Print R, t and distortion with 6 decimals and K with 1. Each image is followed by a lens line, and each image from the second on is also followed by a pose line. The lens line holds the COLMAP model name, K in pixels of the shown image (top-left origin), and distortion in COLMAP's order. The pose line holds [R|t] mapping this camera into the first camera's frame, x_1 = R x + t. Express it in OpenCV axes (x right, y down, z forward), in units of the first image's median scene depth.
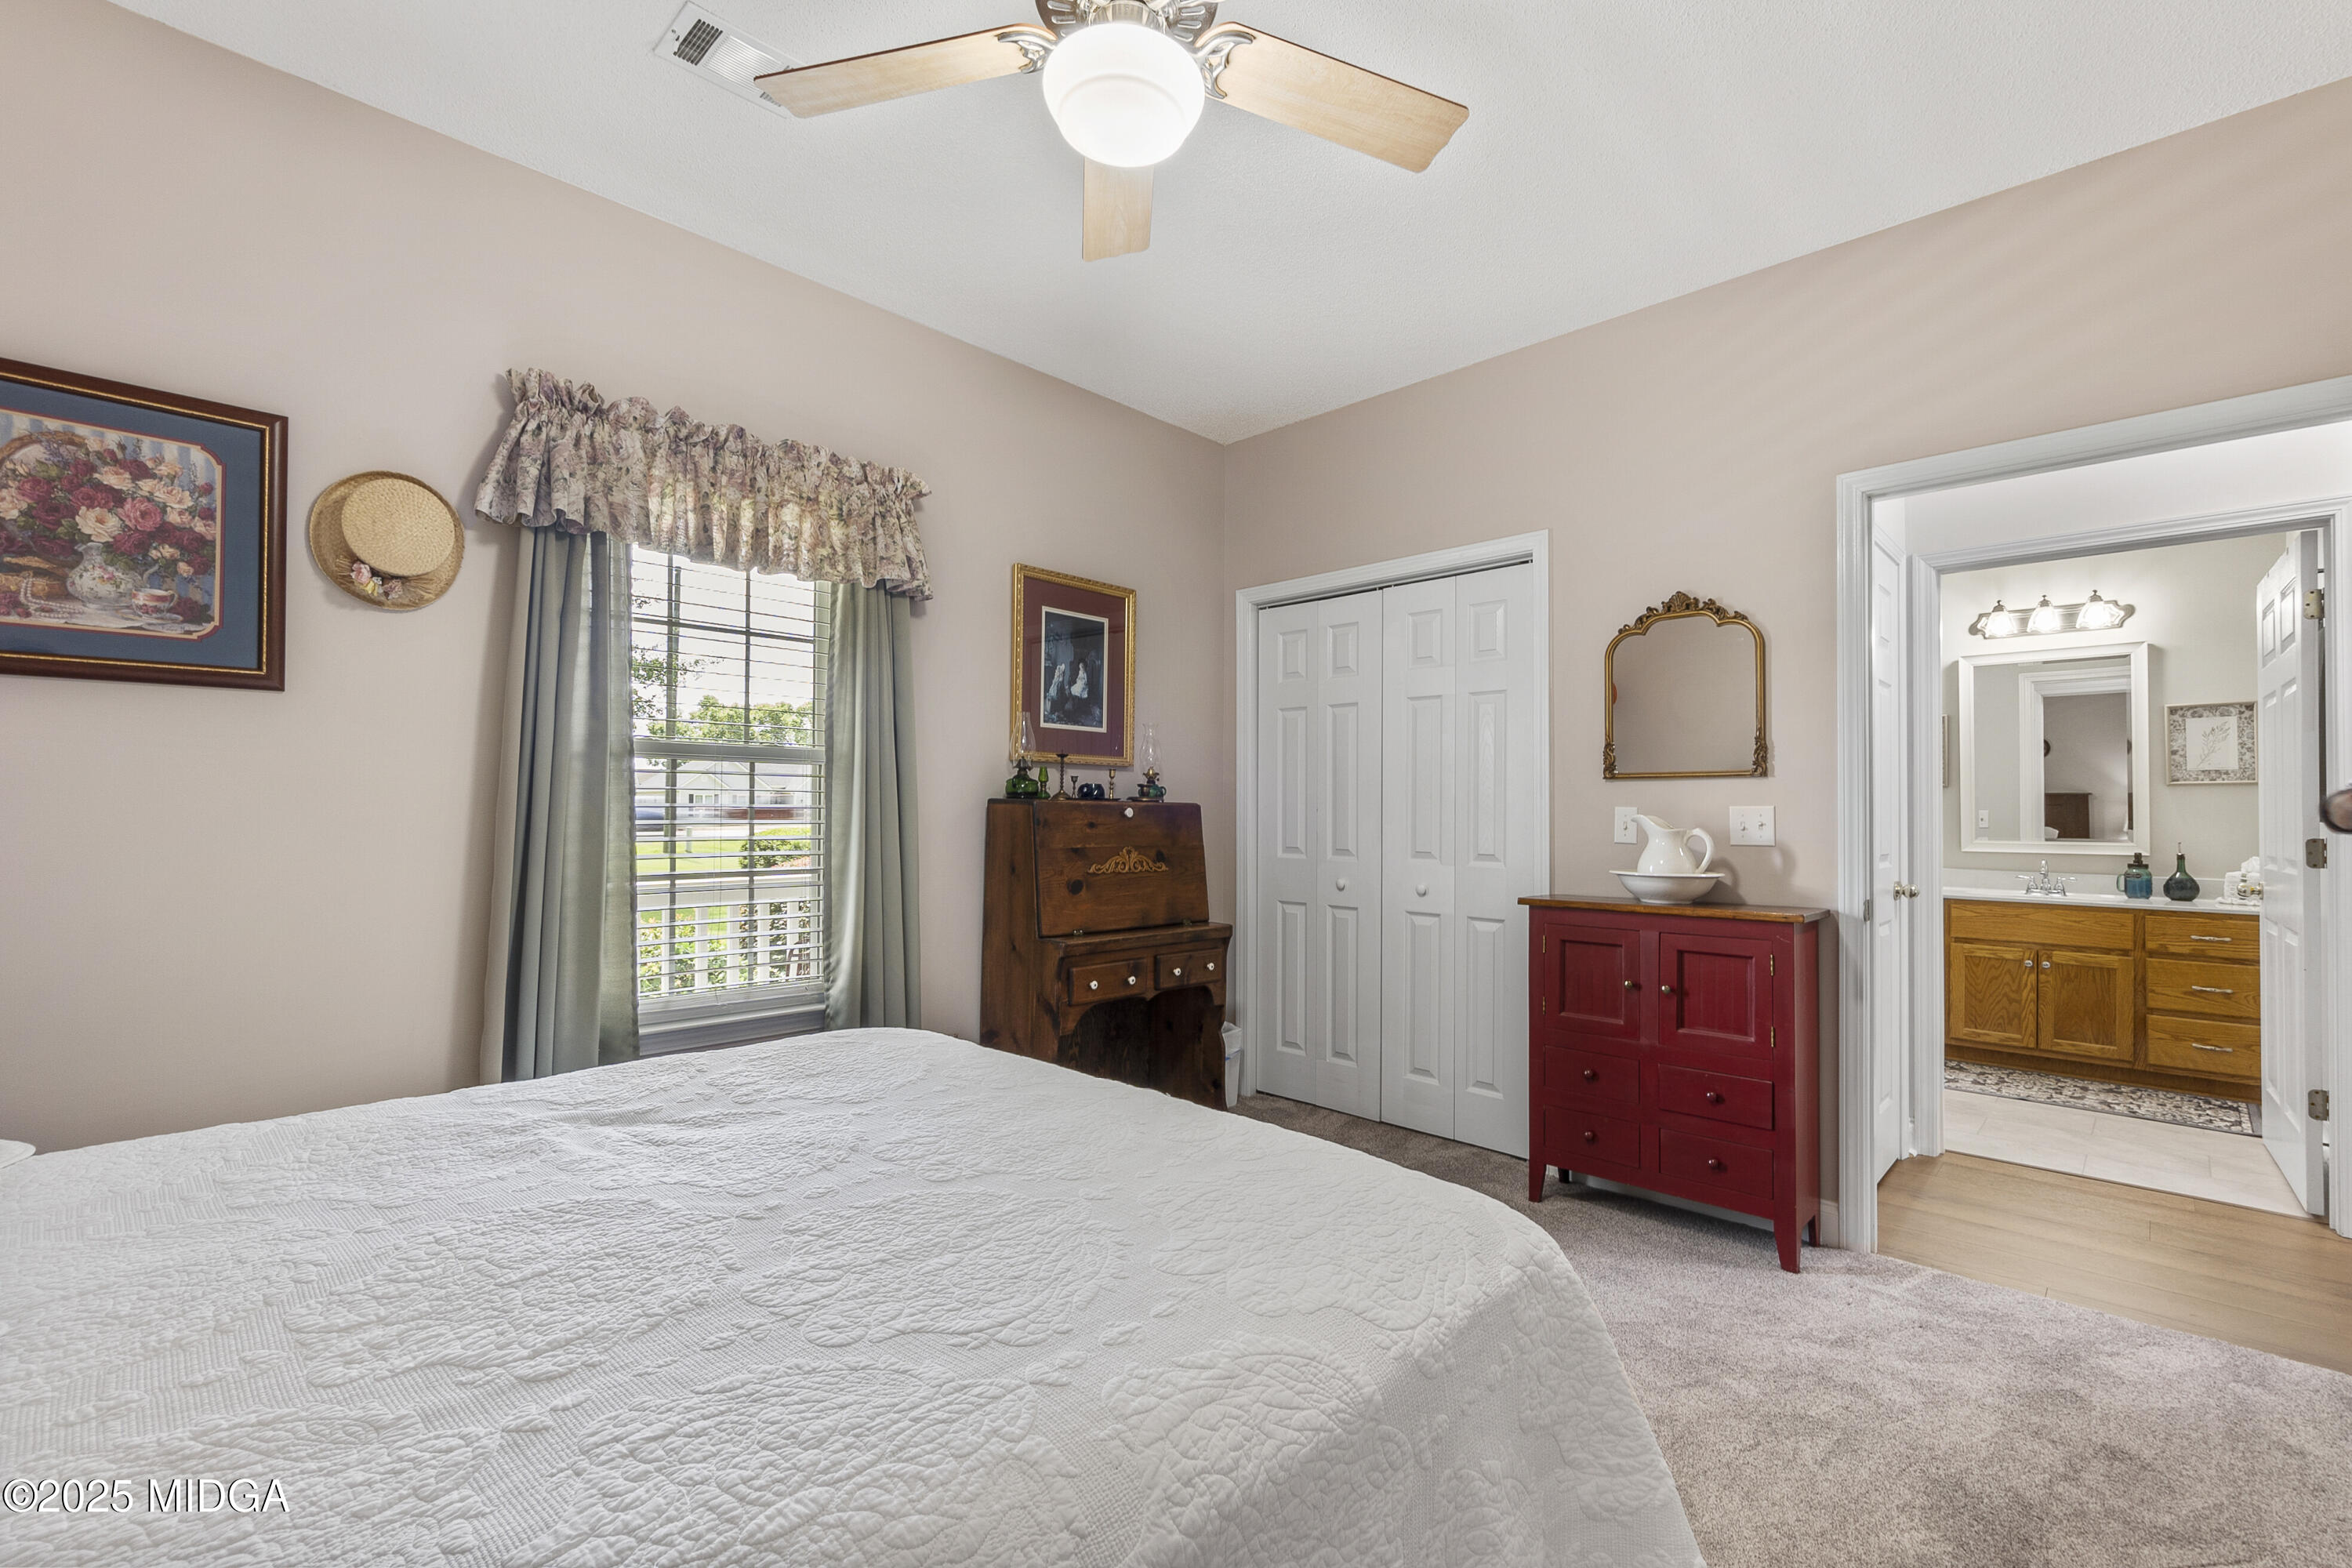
lens RADIAL K [[1018.7, 0, 1171.3], [0, 1018.7, 829.6], [0, 0, 1]] dist [0.000888, -0.000177]
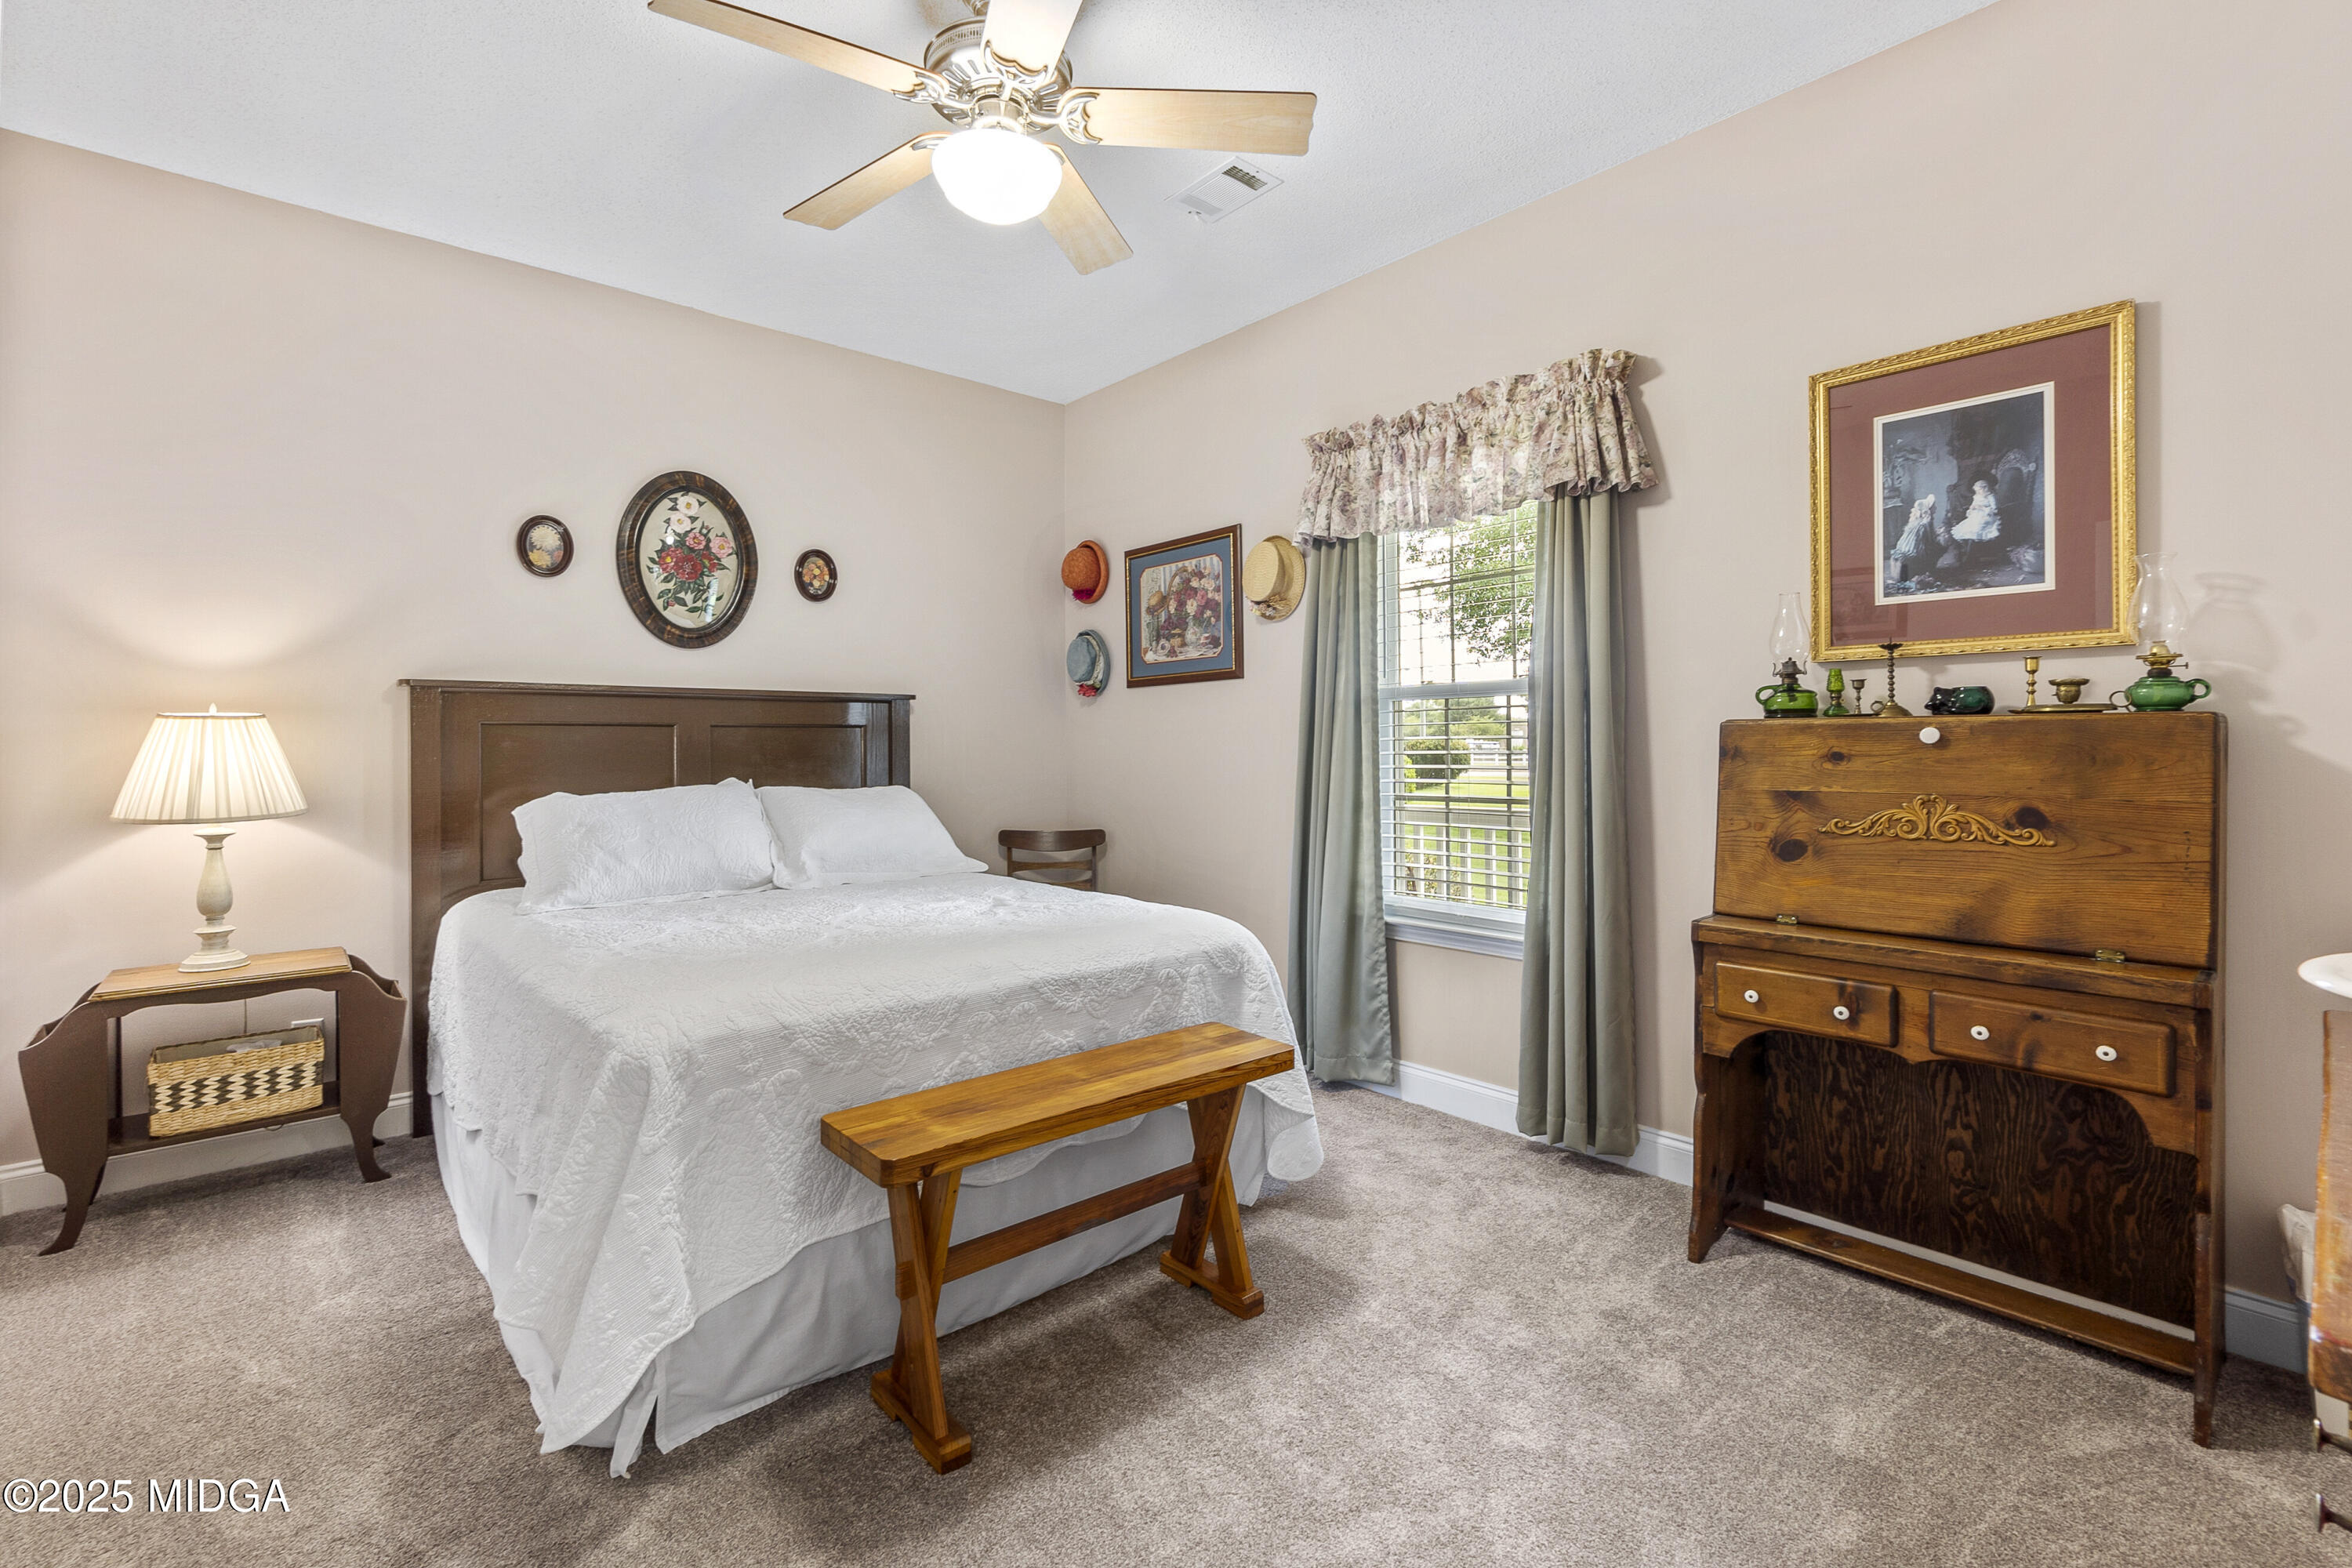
lens RADIAL K [[1033.7, 0, 1176.0], [0, 1033.7, 784.0], [0, 0, 1]] dist [-0.001630, -0.000214]
pose [[-0.069542, 0.025135, -0.997262, 0.584563], [-0.013952, 0.999560, 0.026166, 0.001504], [0.997481, 0.015733, -0.069160, 0.632975]]
